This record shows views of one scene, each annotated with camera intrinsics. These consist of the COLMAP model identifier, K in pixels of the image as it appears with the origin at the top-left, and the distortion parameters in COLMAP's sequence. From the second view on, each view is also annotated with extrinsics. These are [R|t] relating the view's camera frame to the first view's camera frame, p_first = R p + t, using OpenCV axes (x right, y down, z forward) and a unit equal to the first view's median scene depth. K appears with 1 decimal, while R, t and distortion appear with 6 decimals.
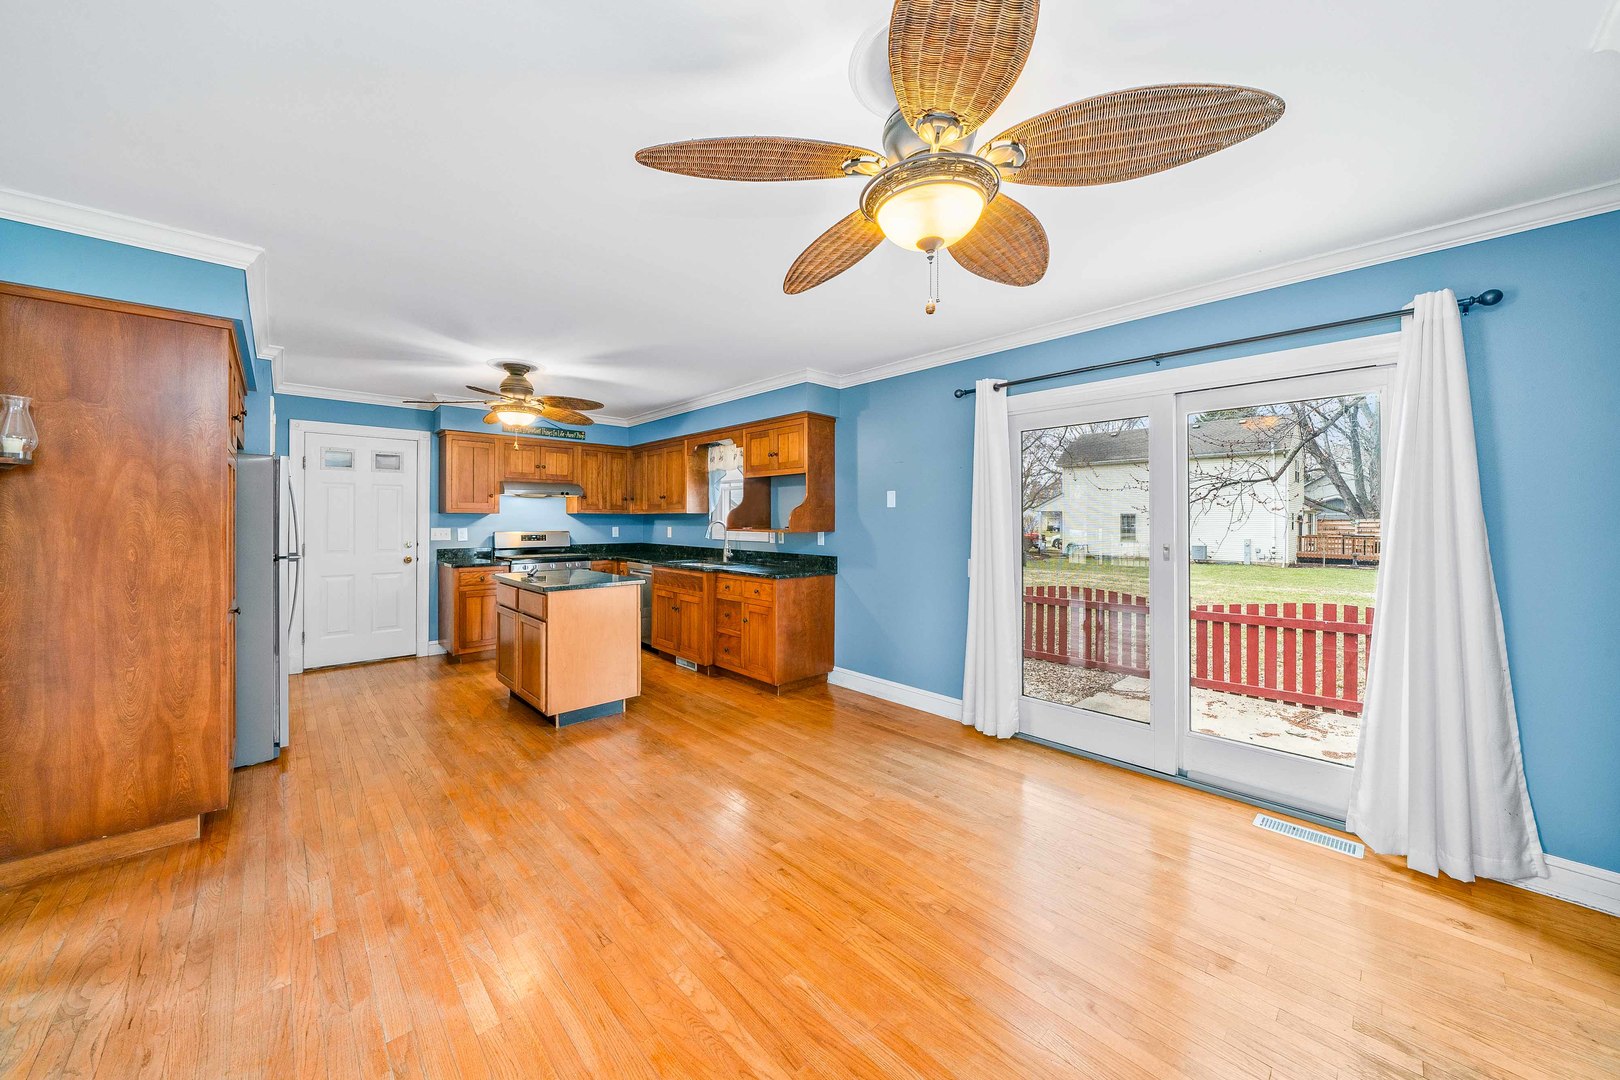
lens RADIAL K [[565.9, 0, 808.5], [0, 565.9, 517.2], [0, 0, 1]] dist [-0.008472, -0.000042]
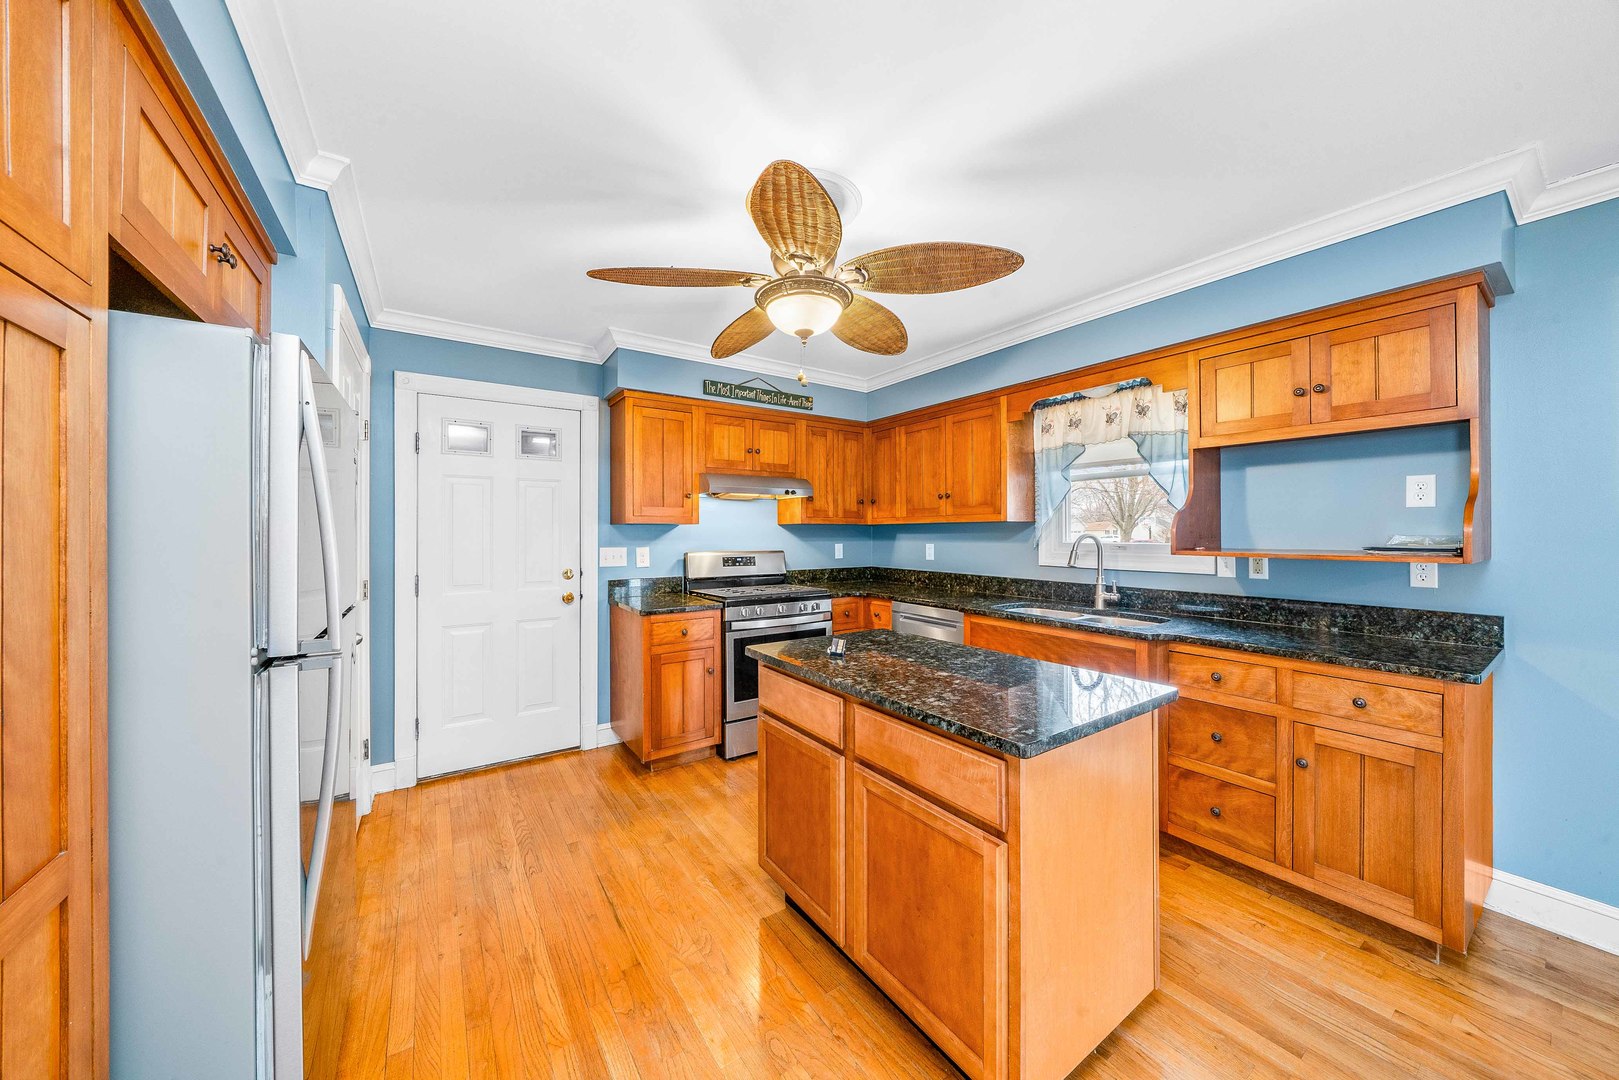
lens RADIAL K [[552.5, 0, 809.4], [0, 552.5, 526.8], [0, 0, 1]] dist [-0.006403, 0.000012]
pose [[0.987672, -0.006058, -0.156423, -0.339847], [0.005206, 0.999969, -0.005854, 0.000744], [0.156454, 0.004967, 0.987673, 0.421967]]
